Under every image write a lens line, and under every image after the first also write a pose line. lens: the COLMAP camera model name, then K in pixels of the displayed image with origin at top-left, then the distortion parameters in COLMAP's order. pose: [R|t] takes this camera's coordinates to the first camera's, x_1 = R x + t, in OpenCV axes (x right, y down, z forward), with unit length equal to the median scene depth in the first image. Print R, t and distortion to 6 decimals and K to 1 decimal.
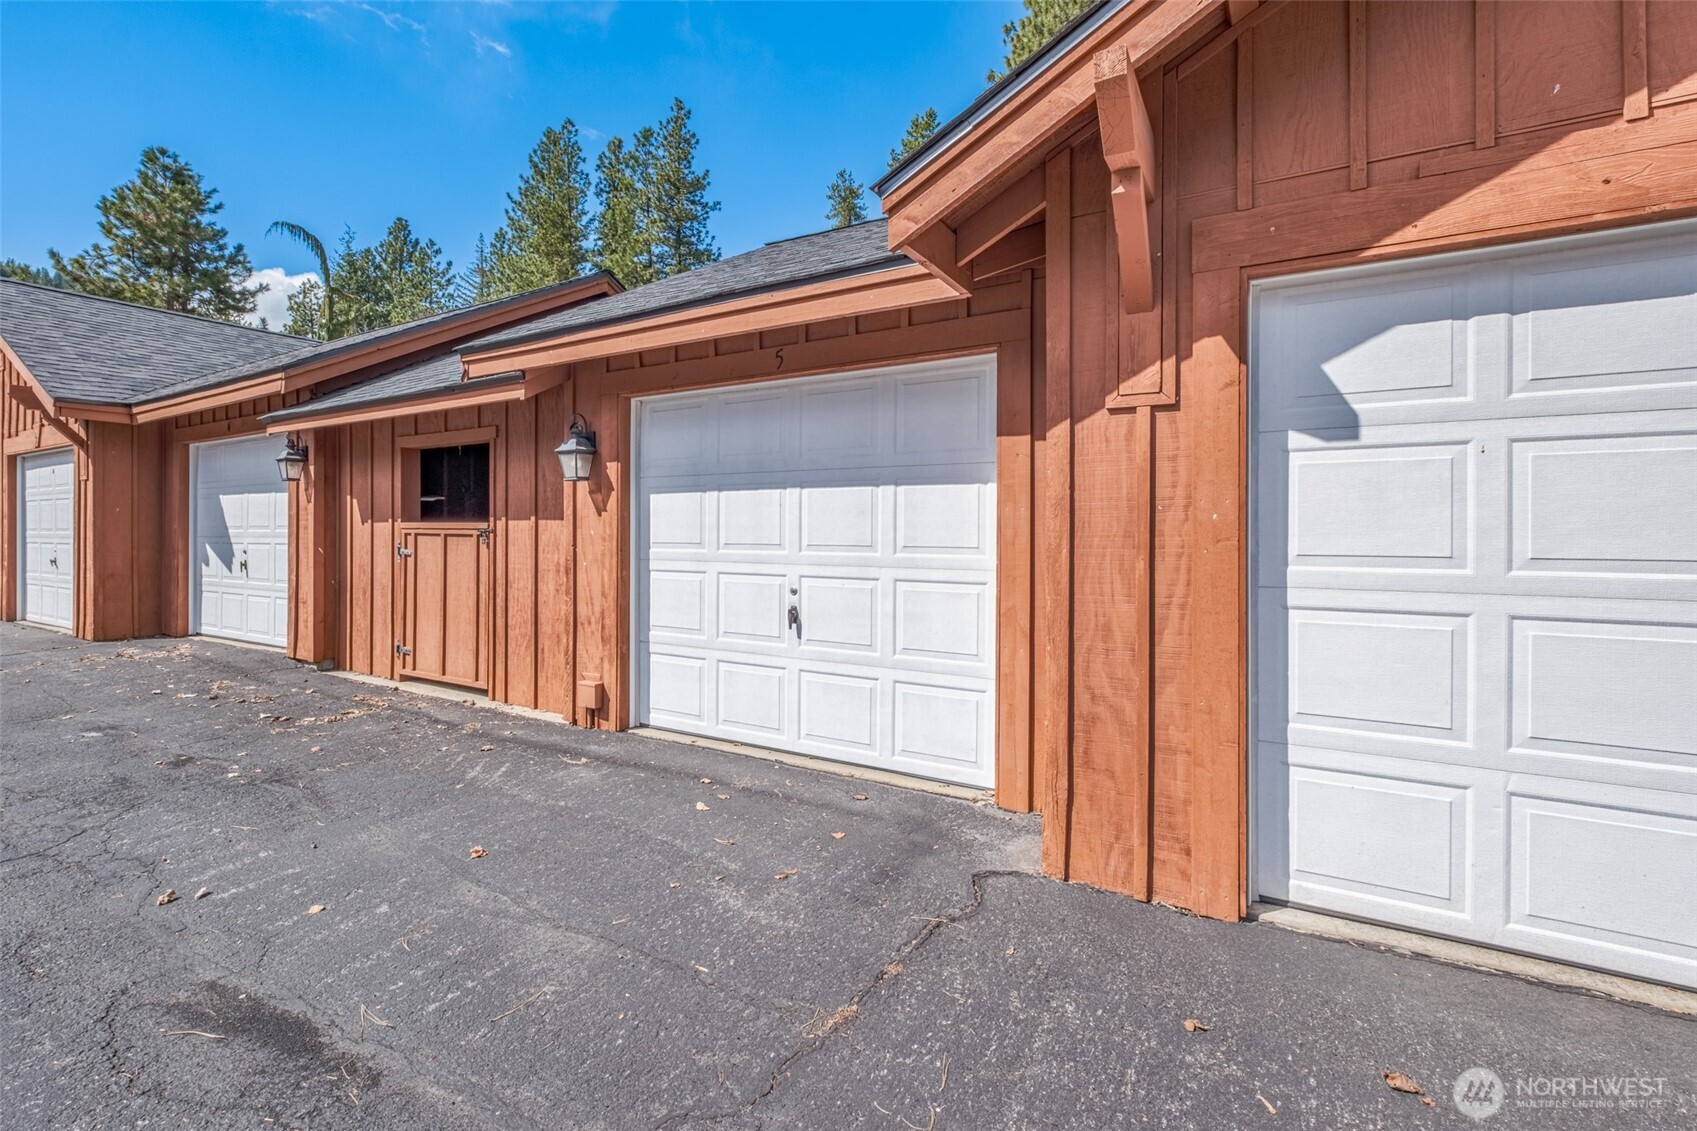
lens RADIAL K [[746.1, 0, 845.8], [0, 746.1, 552.5], [0, 0, 1]] dist [-0.006793, 0.001127]
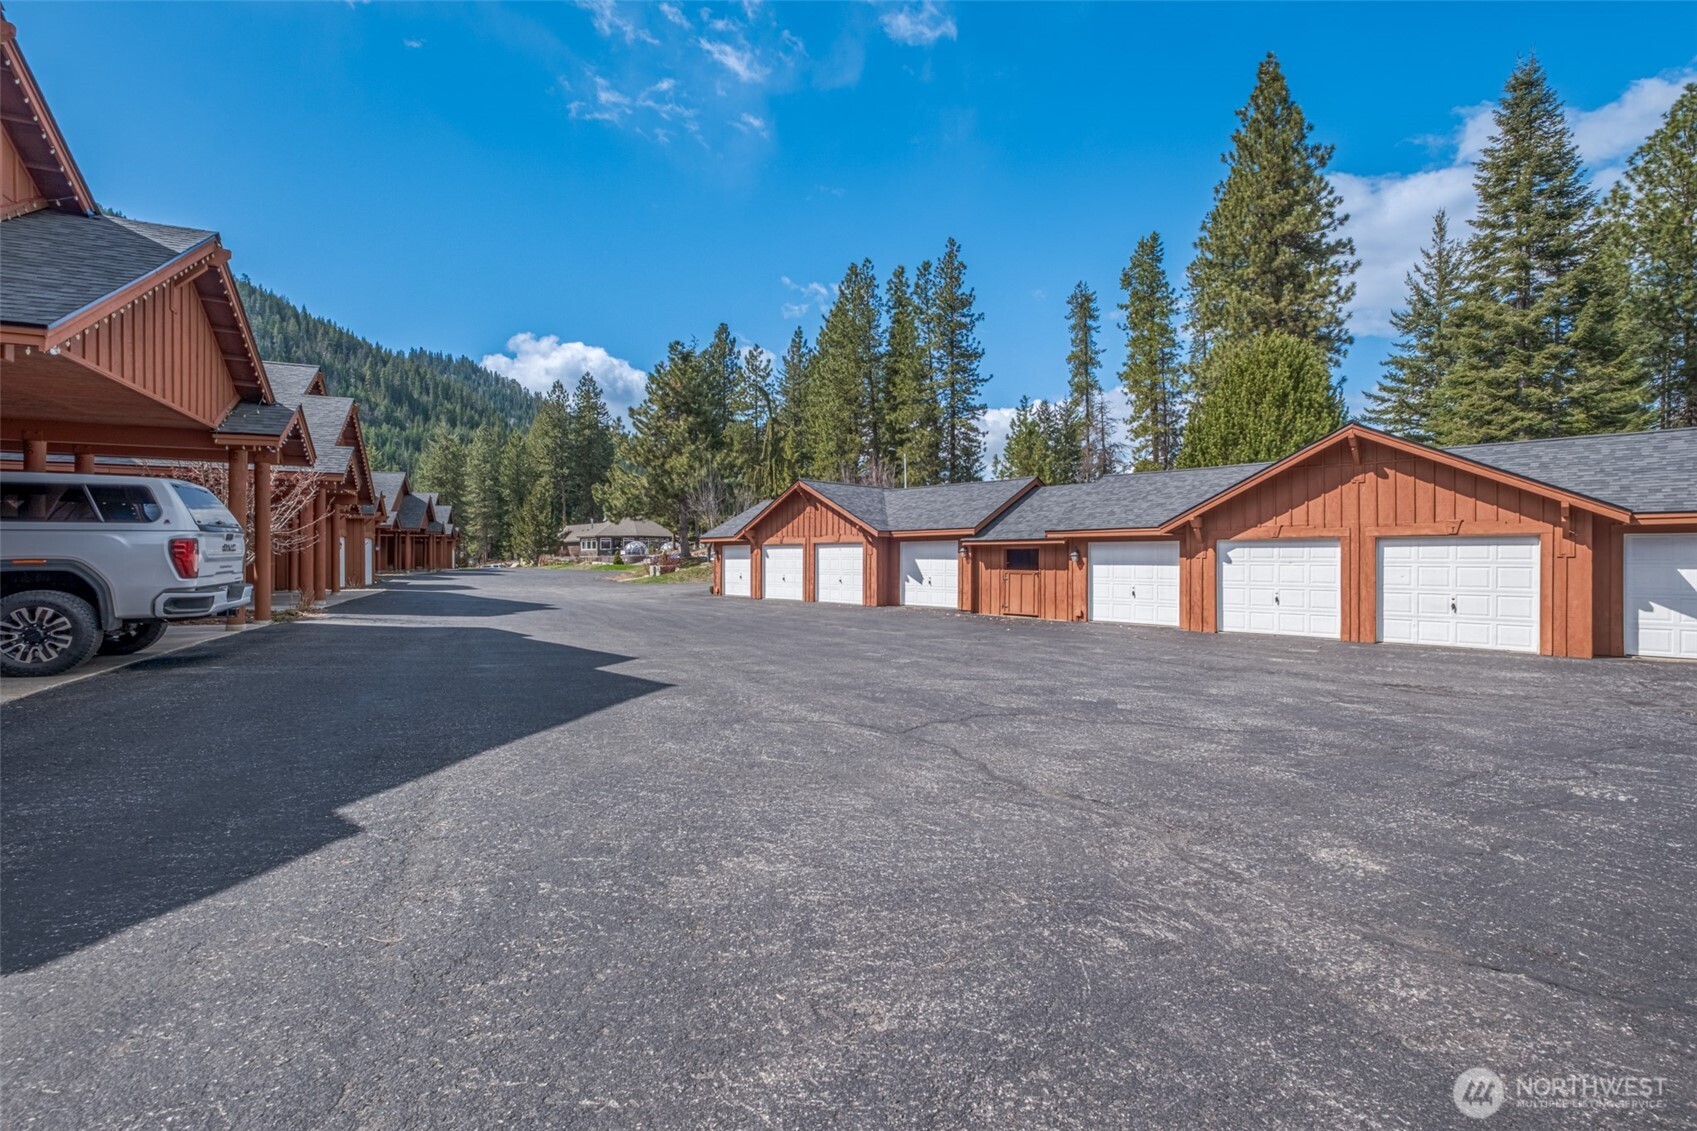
lens RADIAL K [[746.1, 0, 854.7], [0, 746.1, 571.5], [0, 0, 1]] dist [-0.006793, 0.001127]
pose [[0.966499, 0.001898, -0.256664, -0.298316], [-0.003717, 0.999971, -0.006604, -0.006499], [0.256644, 0.007336, 0.966478, -2.103677]]
